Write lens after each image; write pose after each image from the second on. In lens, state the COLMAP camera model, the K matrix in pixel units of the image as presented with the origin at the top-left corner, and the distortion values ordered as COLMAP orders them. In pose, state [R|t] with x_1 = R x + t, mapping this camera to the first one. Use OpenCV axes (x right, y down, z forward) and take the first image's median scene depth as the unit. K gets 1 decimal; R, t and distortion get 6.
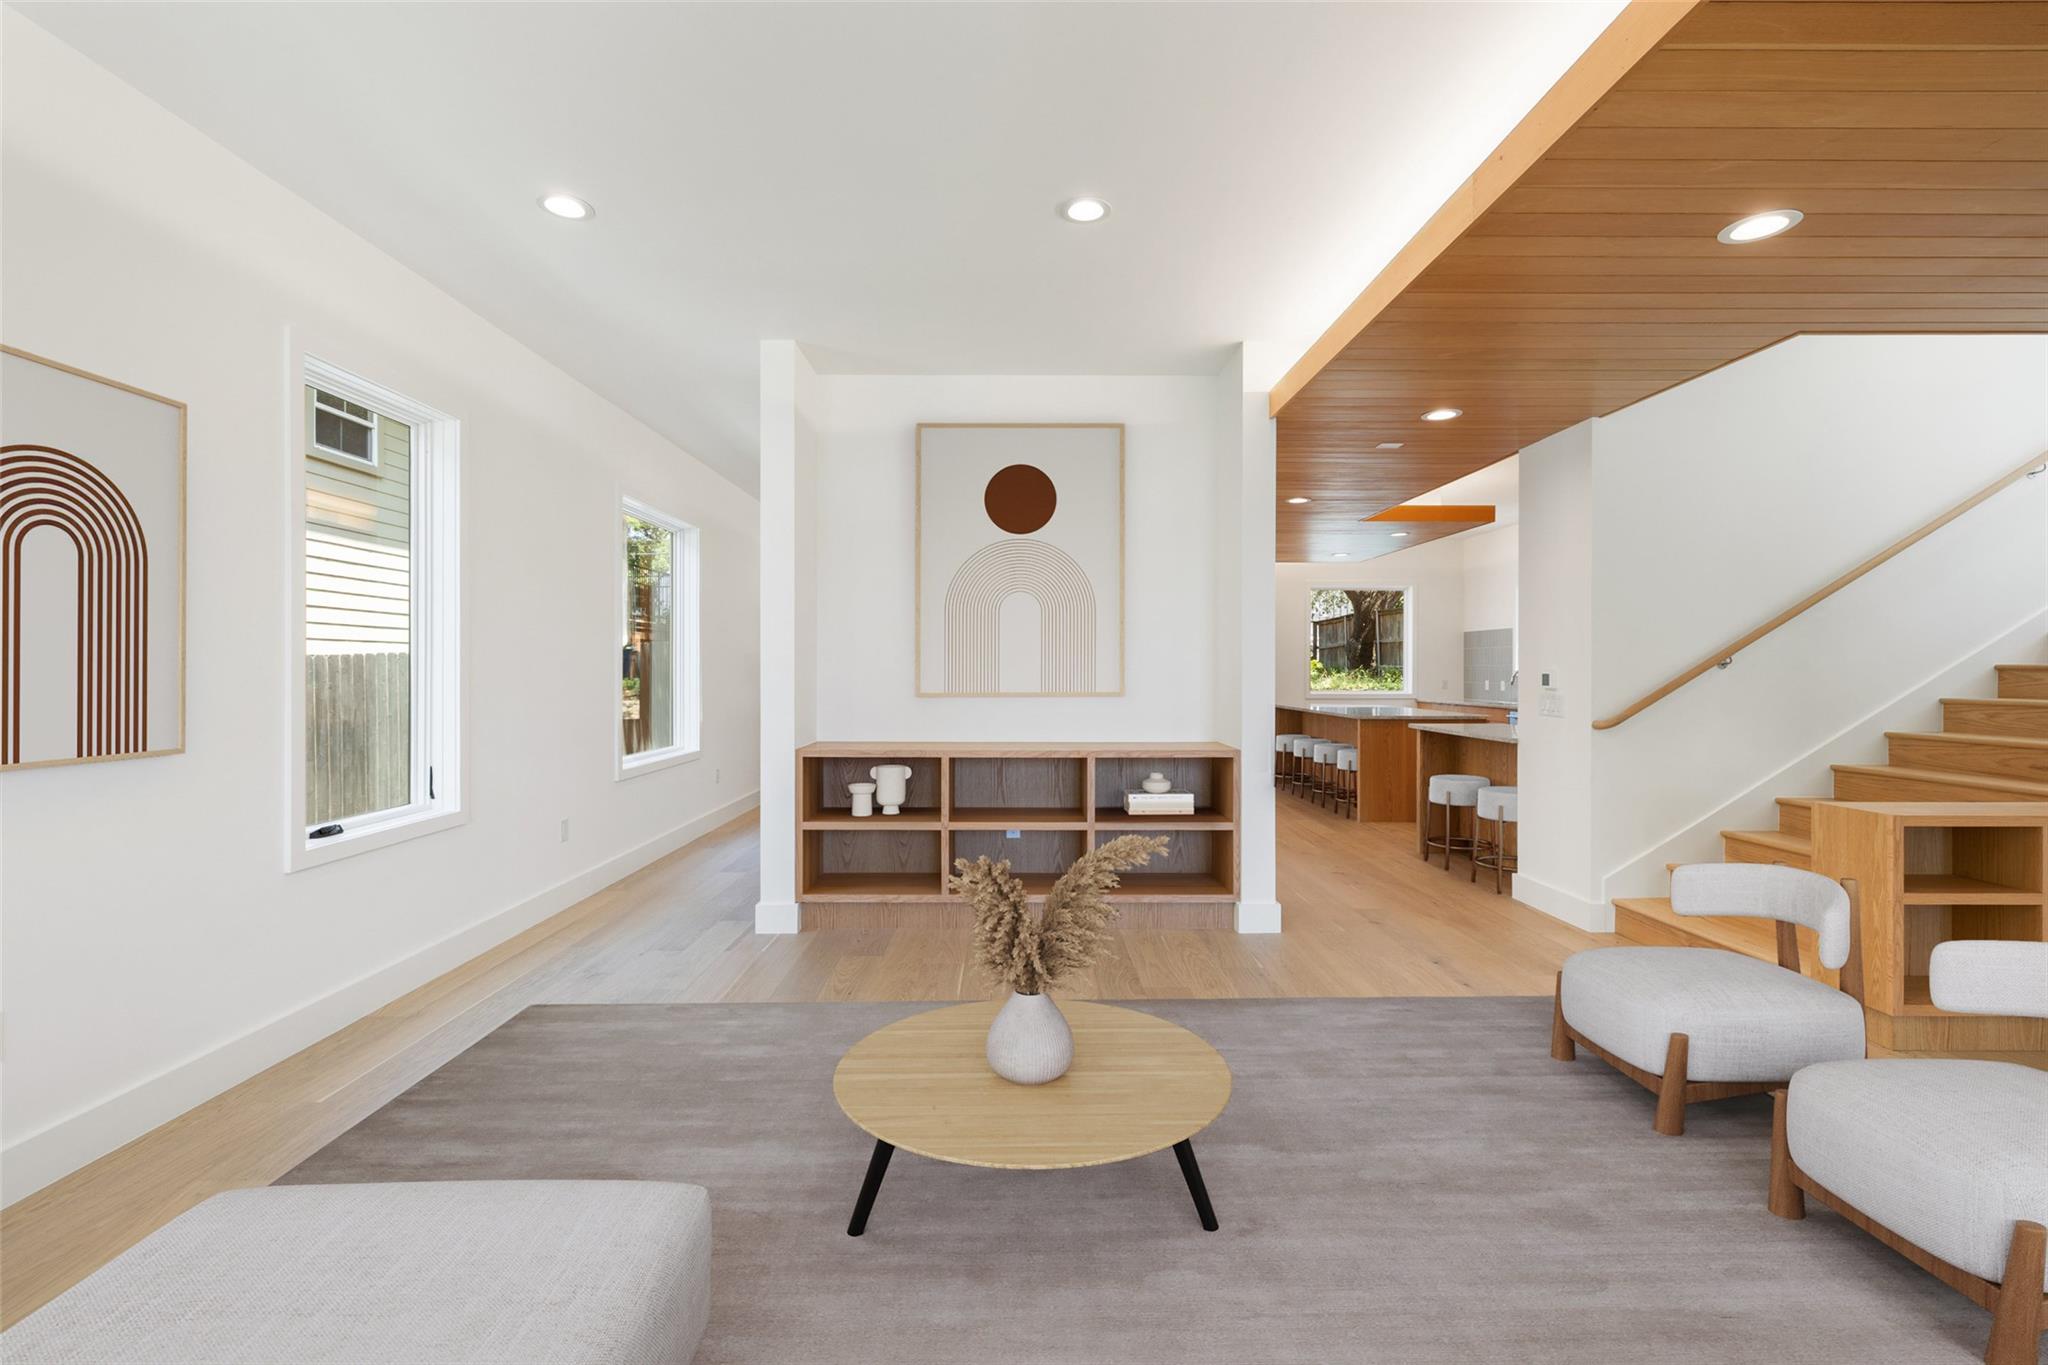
lens RADIAL K [[863.0, 0, 1021.1], [0, 863.0, 680.3], [0, 0, 1]] dist [0.001032, -0.000209]
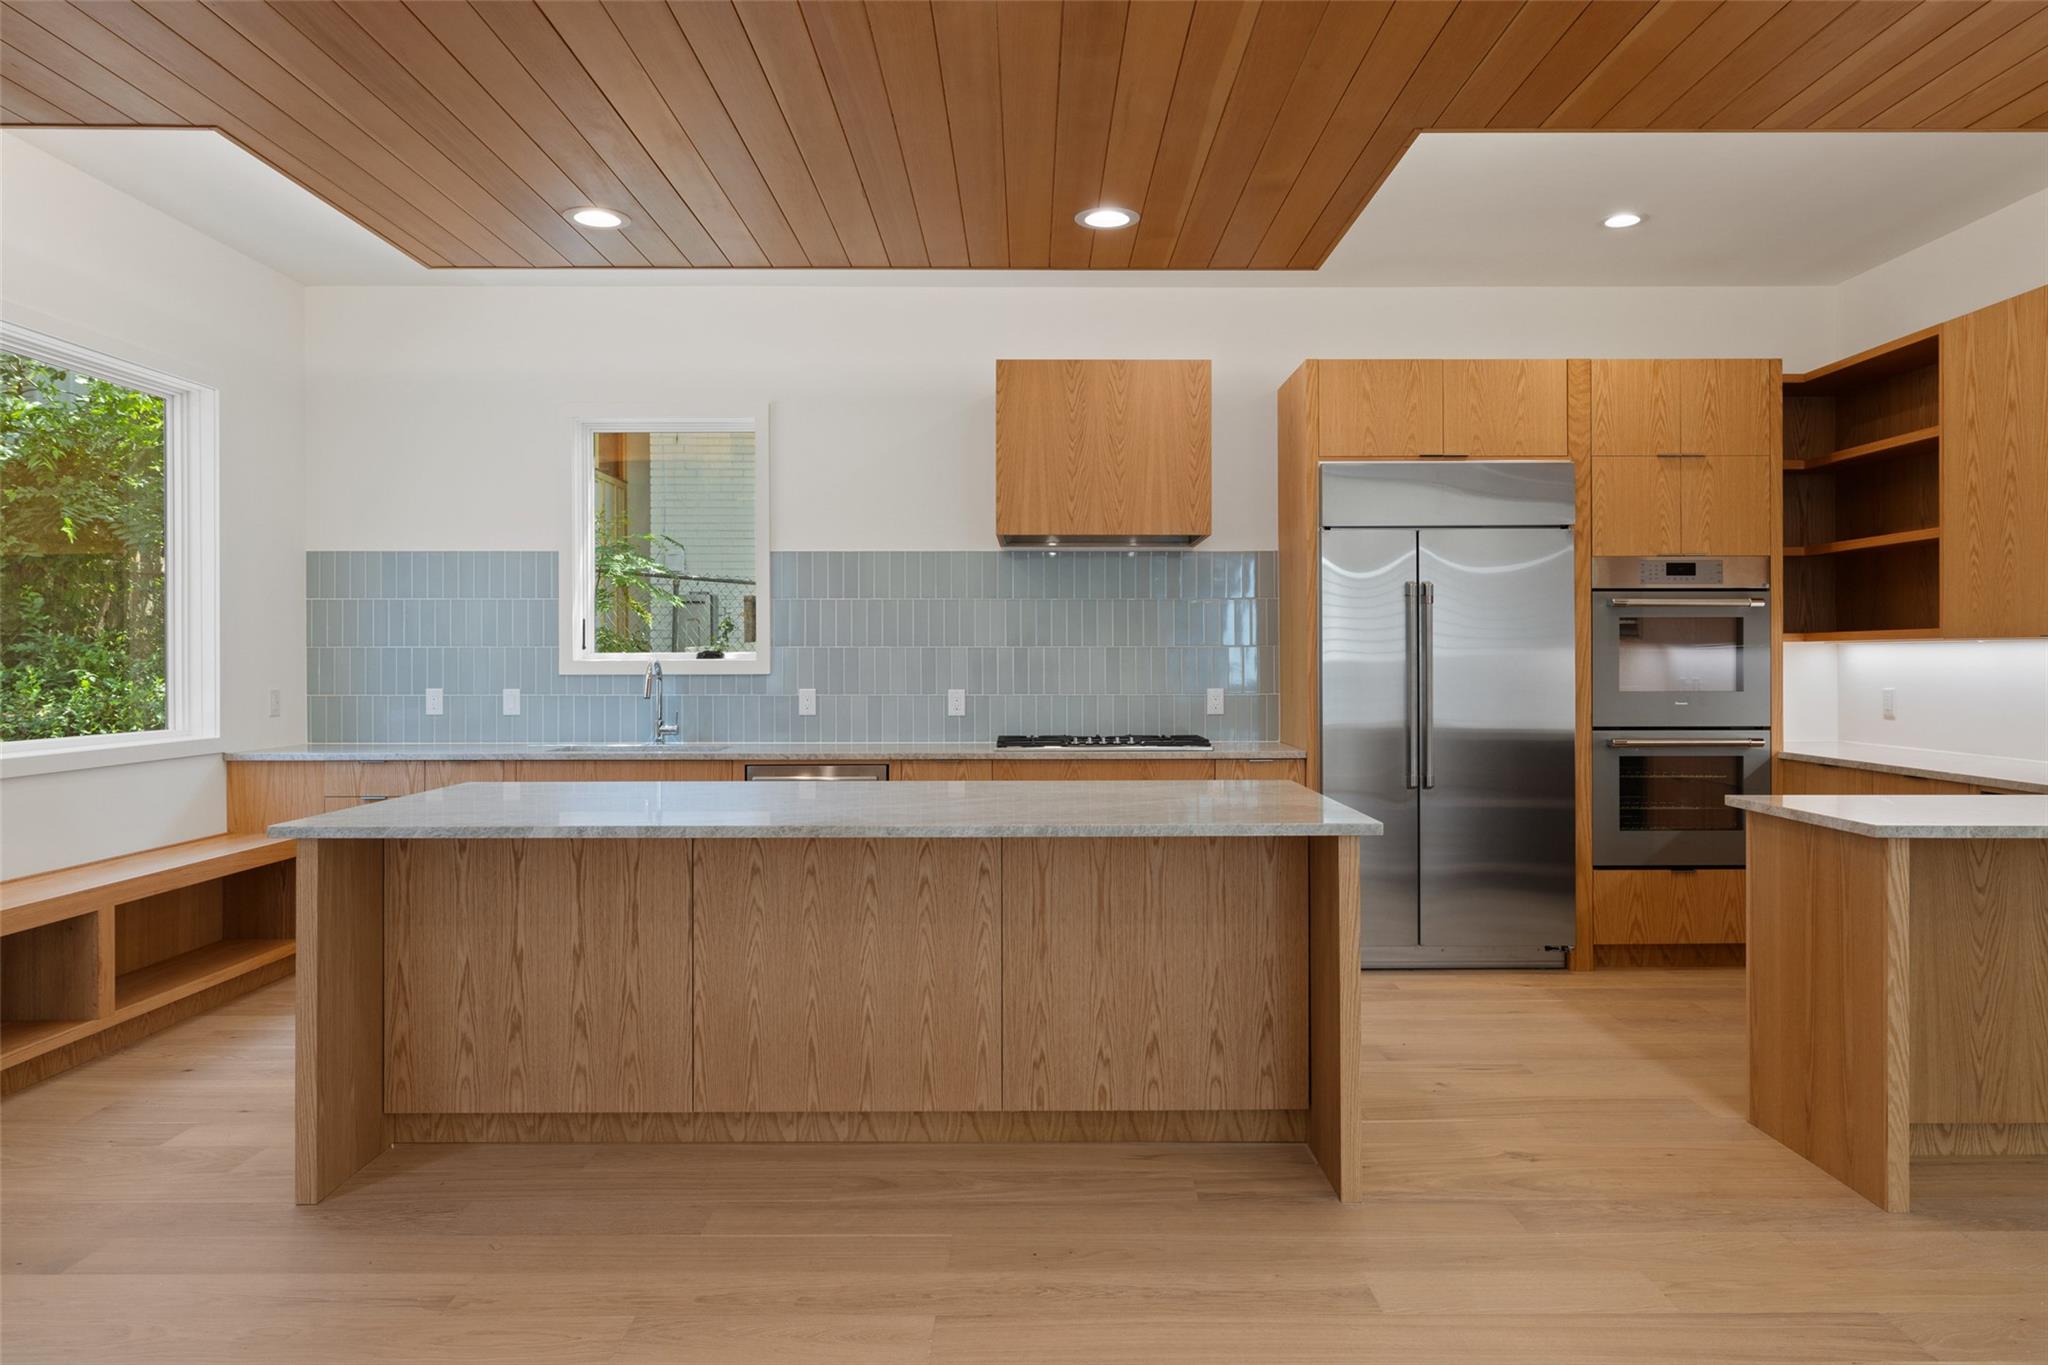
lens RADIAL K [[1341.4, 0, 1043.8], [0, 1341.4, 657.9], [0, 0, 1]] dist [-0.004939, 0.003442]
pose [[-0.002976, 0.002654, 0.999992, -0.068222], [0.013891, 0.999900, -0.002613, -0.020430], [-0.999899, 0.013883, -0.003012, 1.860755]]
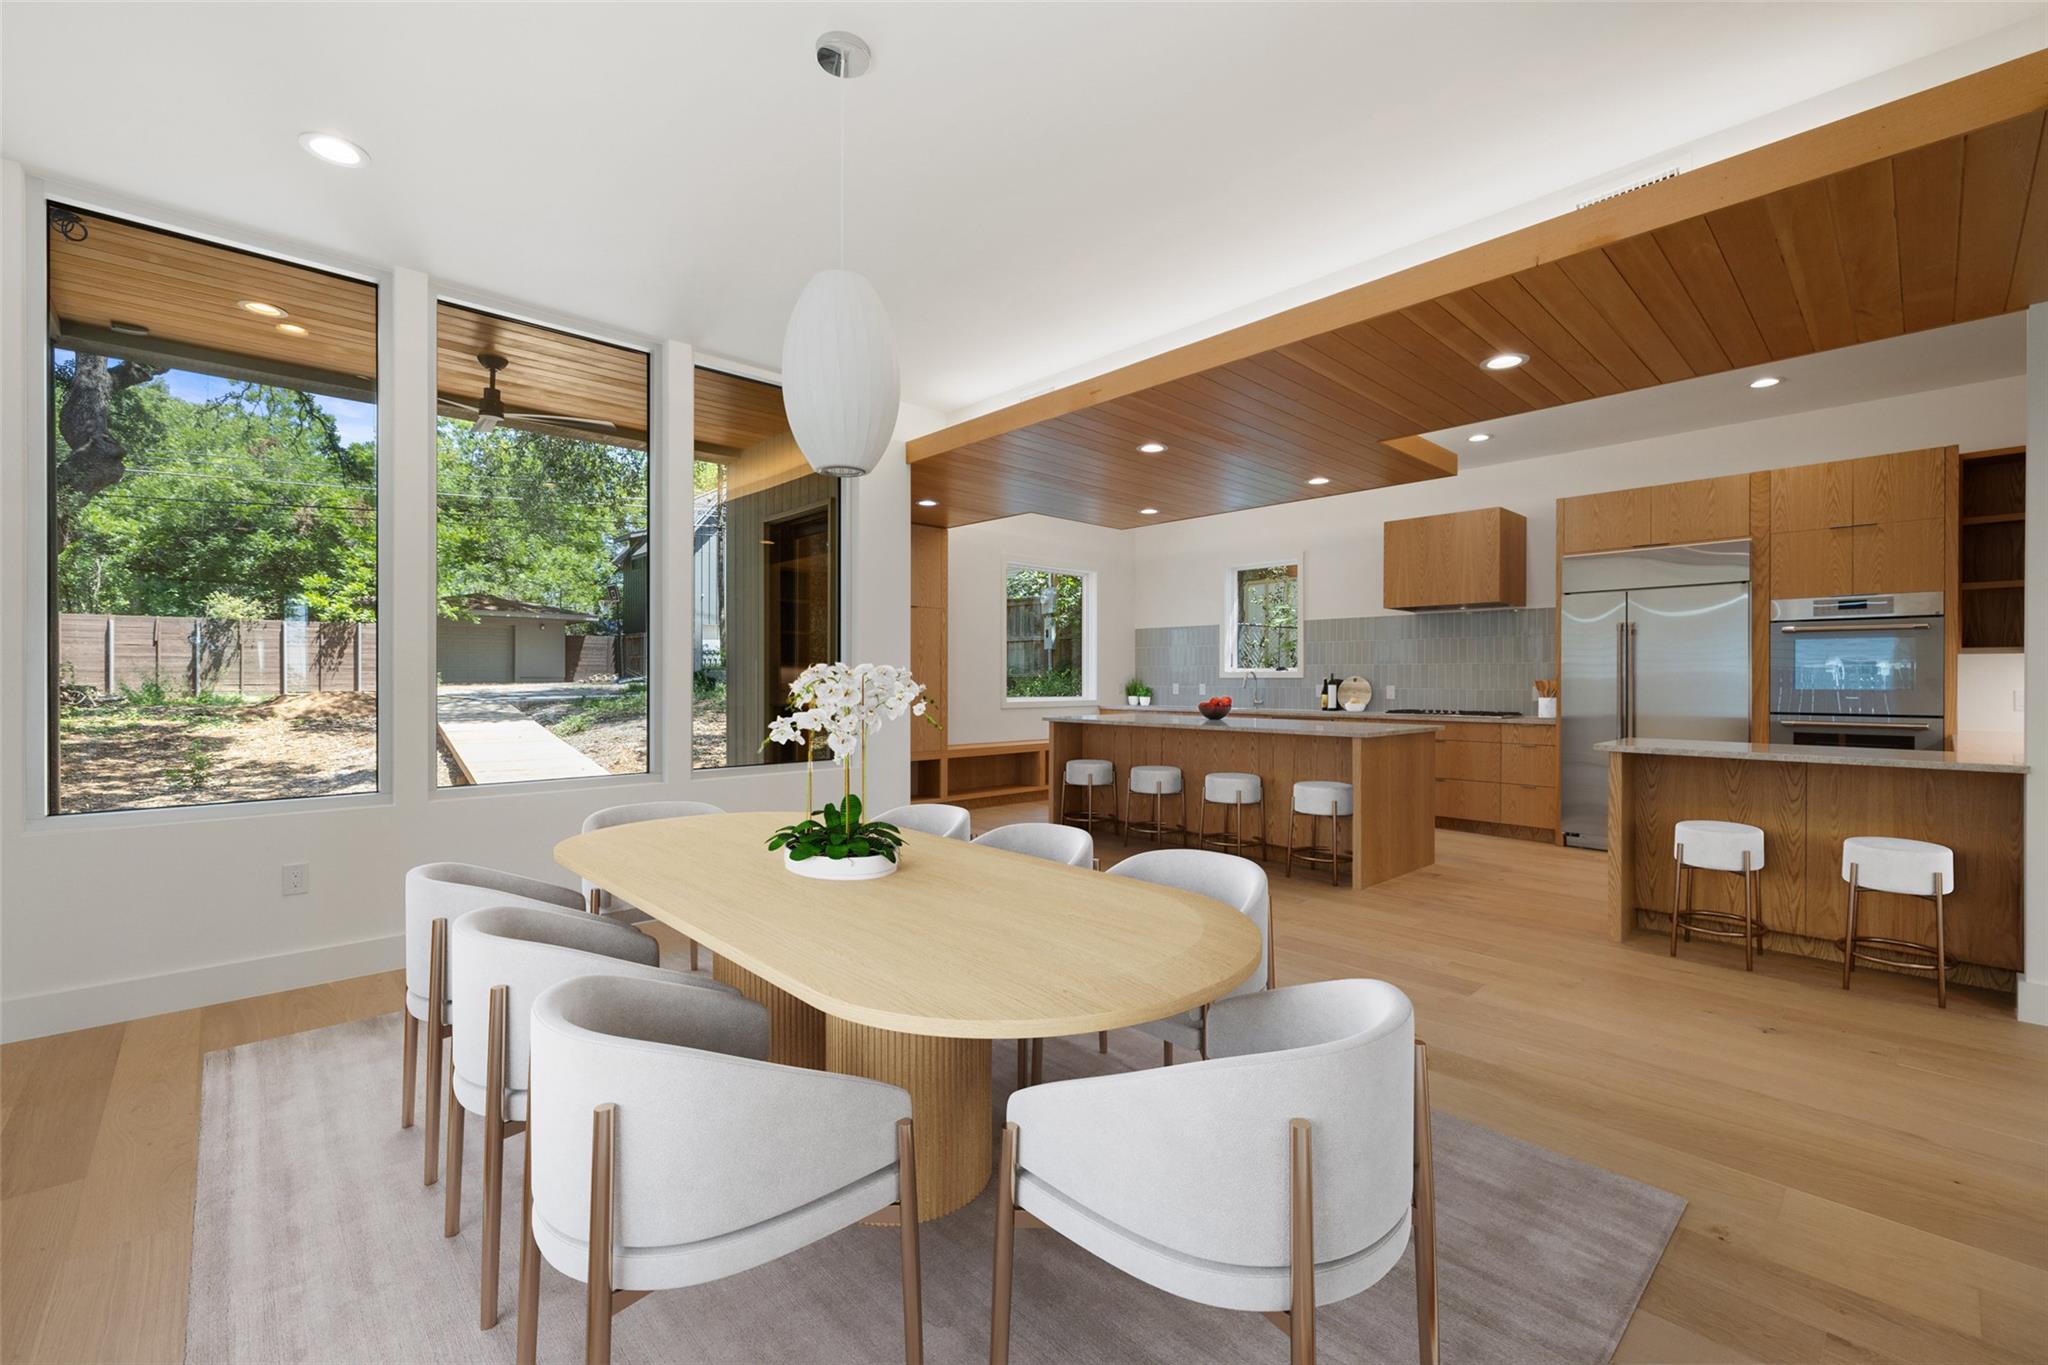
lens RADIAL K [[863.0, 0, 1010.2], [0, 863.0, 681.7], [0, 0, 1]] dist [0.001032, -0.000209]
pose [[0.741035, 0.000185, 0.671466, -0.448619], [0.005576, 0.999964, -0.006429, 0.006885], [-0.671443, 0.008508, 0.741007, 1.149271]]
